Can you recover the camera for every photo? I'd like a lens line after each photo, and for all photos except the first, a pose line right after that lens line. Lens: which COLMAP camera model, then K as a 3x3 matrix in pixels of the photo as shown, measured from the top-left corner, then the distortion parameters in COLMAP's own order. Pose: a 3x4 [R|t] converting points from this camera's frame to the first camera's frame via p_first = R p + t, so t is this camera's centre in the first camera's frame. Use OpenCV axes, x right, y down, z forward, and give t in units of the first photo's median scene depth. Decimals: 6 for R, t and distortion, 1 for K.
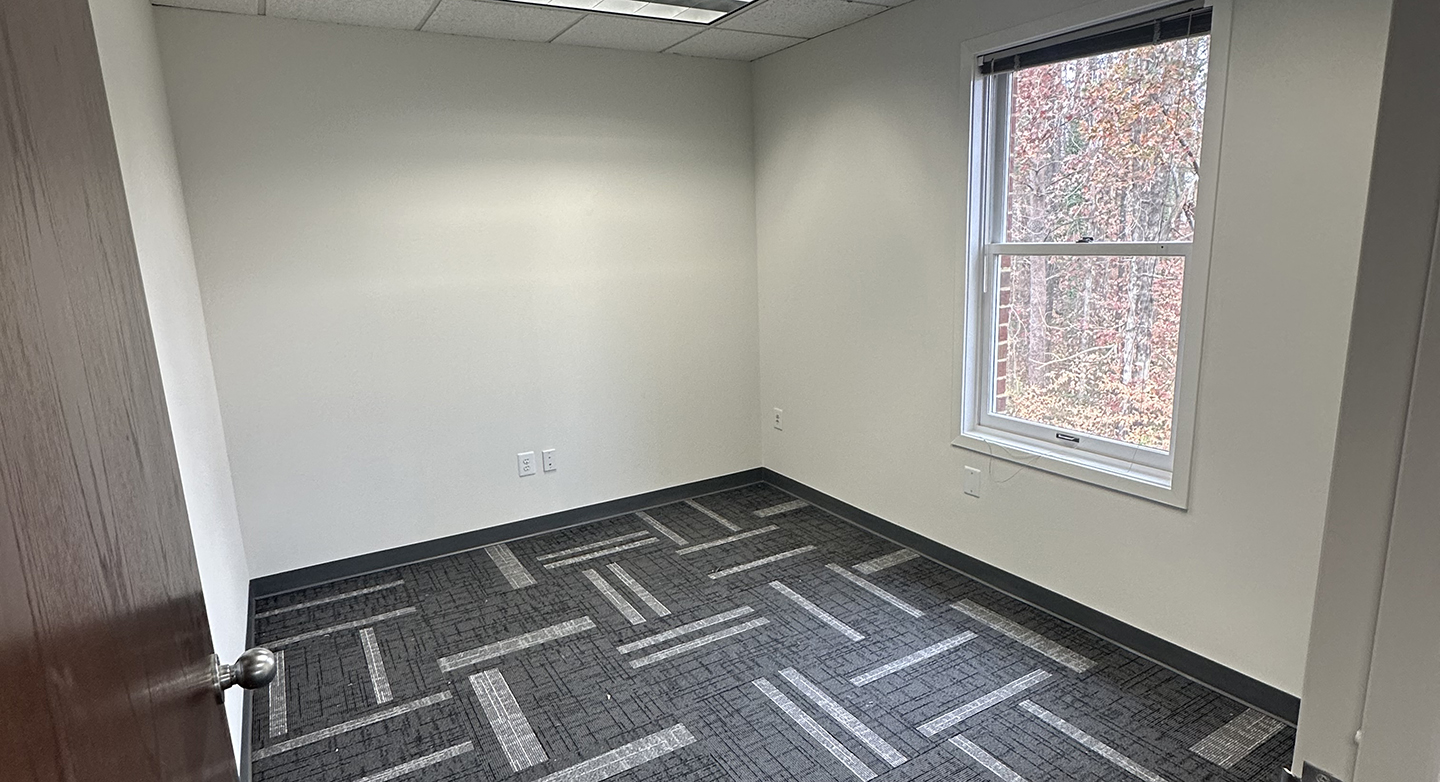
lens RADIAL K [[788.7, 0, 720.0], [0, 788.7, 391.0], [0, 0, 1]] dist [-0.001625, -0.000213]
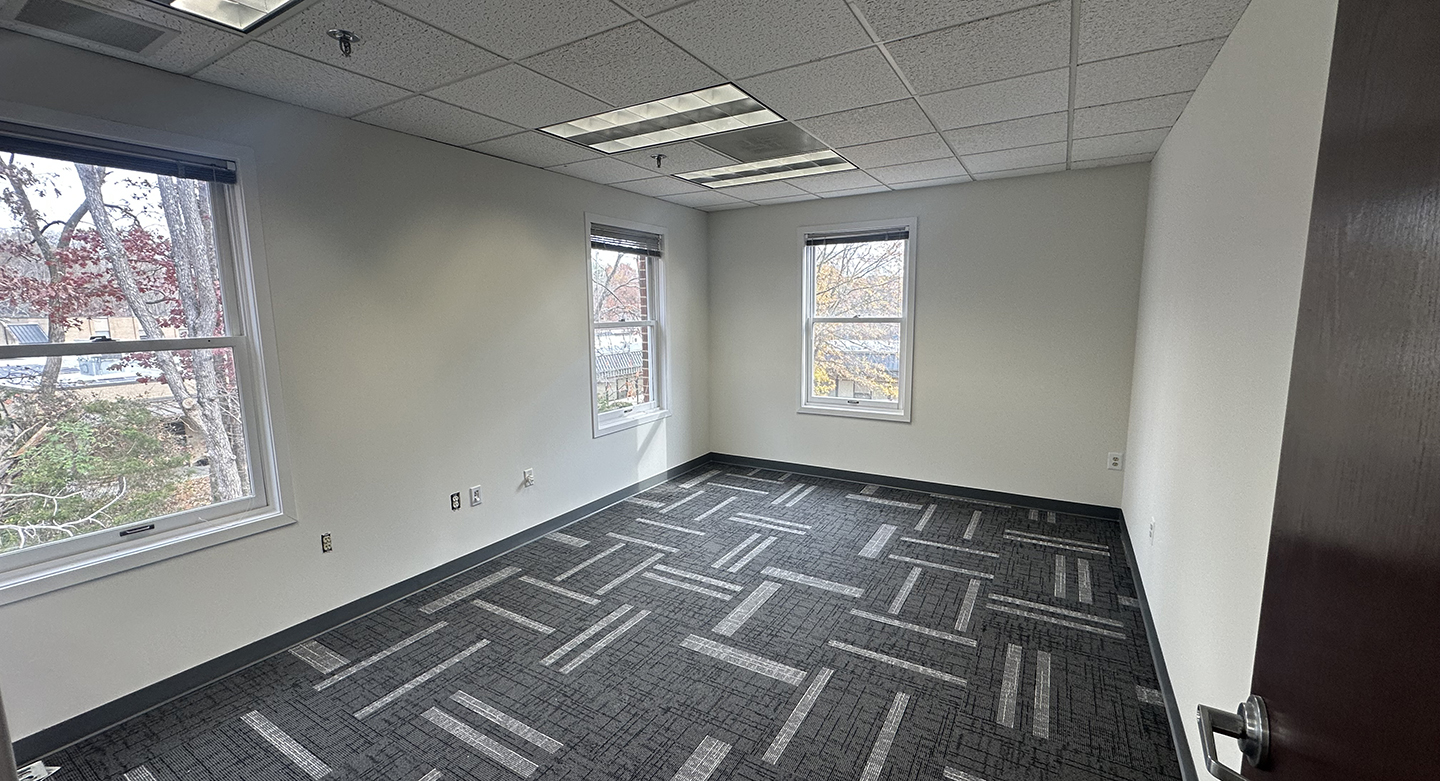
lens RADIAL K [[571.2, 0, 720.0], [0, 571.2, 390.5], [0, 0, 1]] dist [-0.000318, 0.000035]
pose [[-0.467605, -0.129901, 0.874340, -0.850216], [0.169467, 0.957620, 0.232907, -0.261169], [-0.867541, 0.257081, -0.425773, 1.191825]]
